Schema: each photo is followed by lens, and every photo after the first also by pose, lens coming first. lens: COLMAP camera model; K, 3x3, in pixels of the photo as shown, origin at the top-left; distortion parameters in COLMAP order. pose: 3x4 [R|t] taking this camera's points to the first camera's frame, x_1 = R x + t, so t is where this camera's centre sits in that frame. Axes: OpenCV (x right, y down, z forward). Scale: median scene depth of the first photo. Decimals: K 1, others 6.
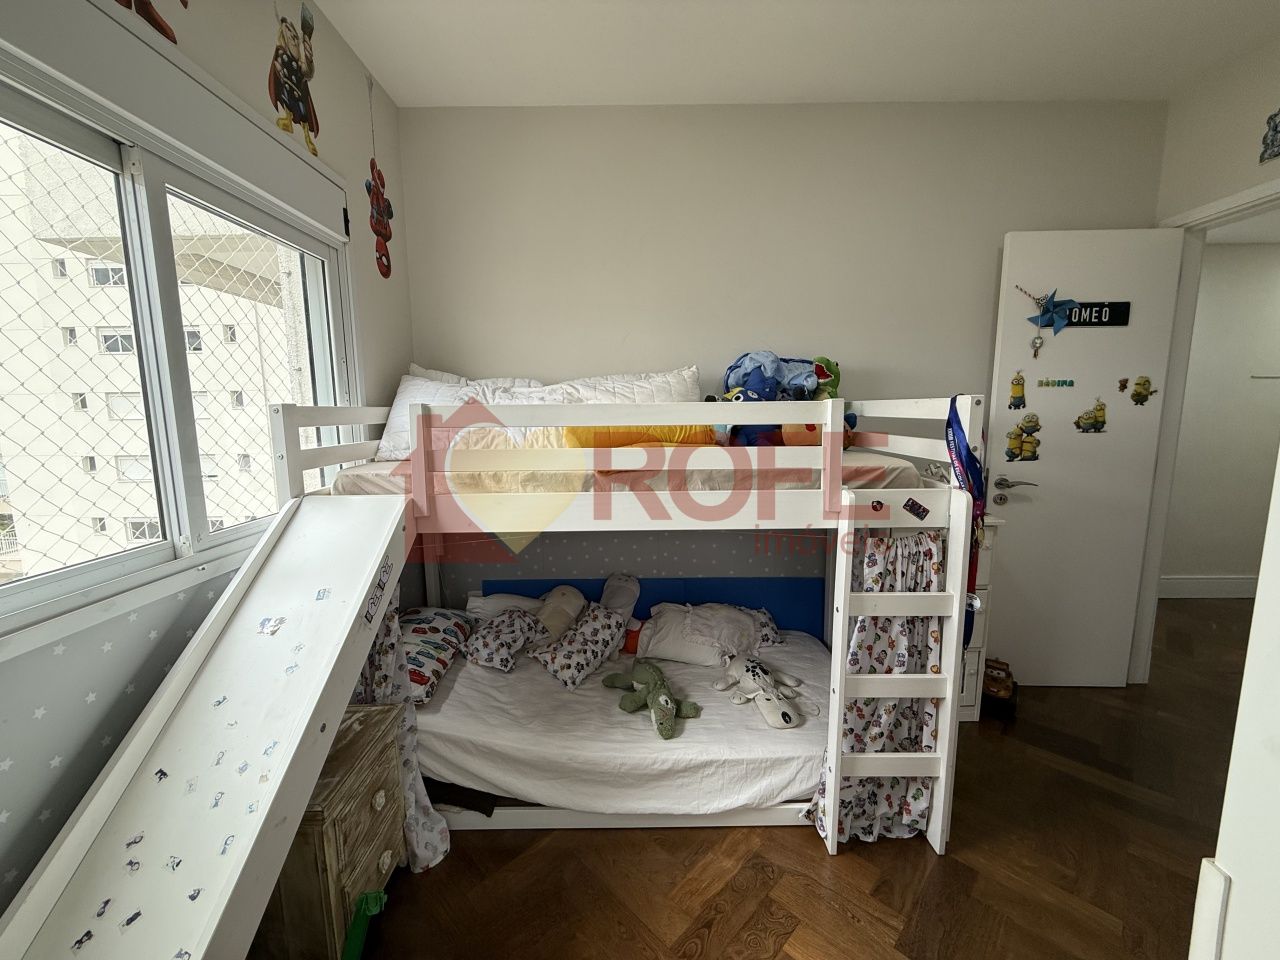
lens RADIAL K [[506.8, 0, 636.6], [0, 506.8, 467.2], [0, 0, 1]] dist [-0.005860, 0.001201]
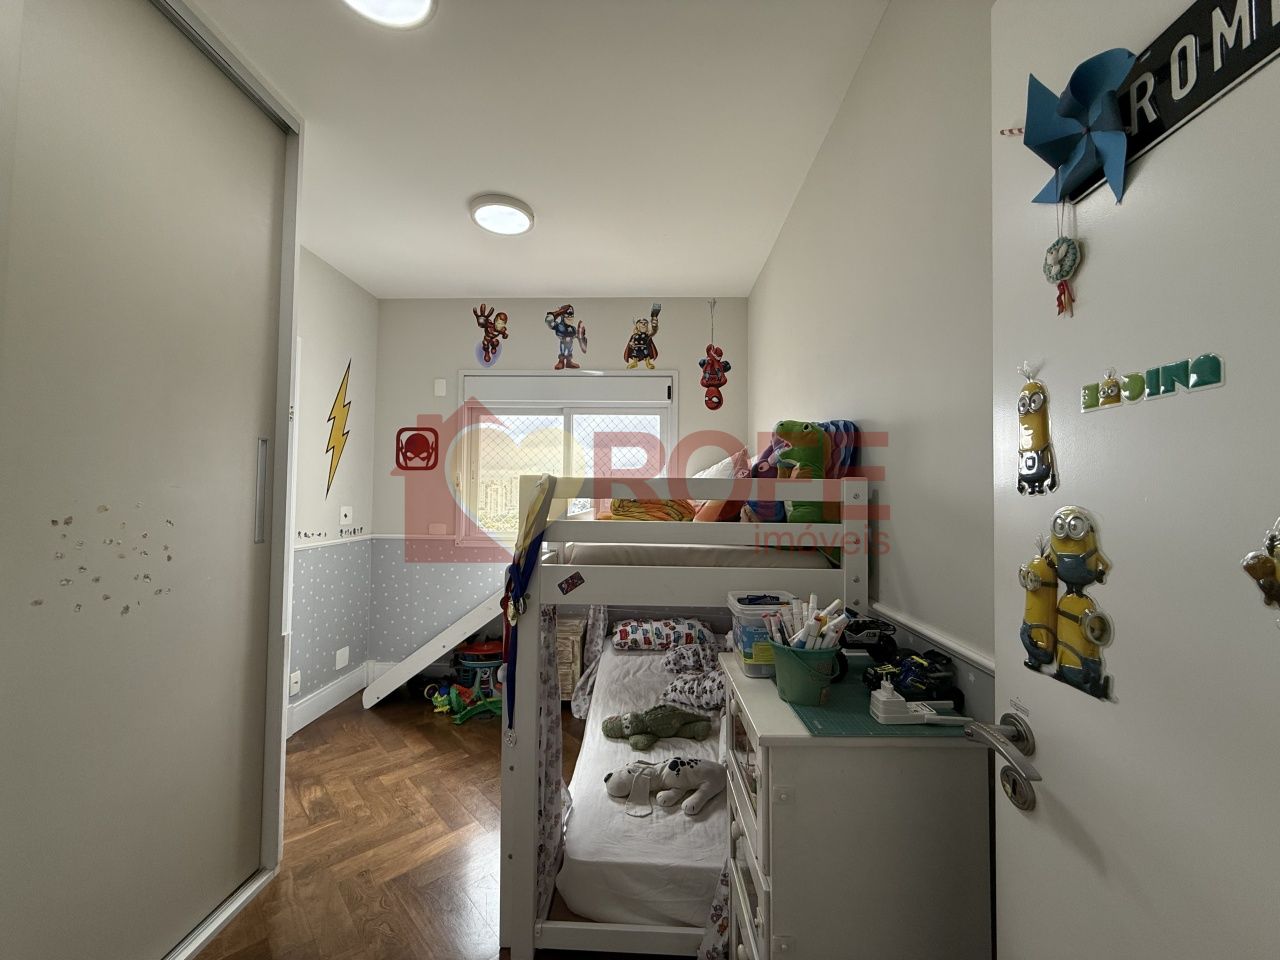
lens RADIAL K [[506.8, 0, 636.4], [0, 506.8, 478.3], [0, 0, 1]] dist [-0.005860, 0.001201]
pose [[-0.024379, -0.025696, -0.999372, 1.054384], [-0.132371, 0.990950, -0.022250, -0.085834], [0.990900, 0.131746, -0.027560, 0.770464]]
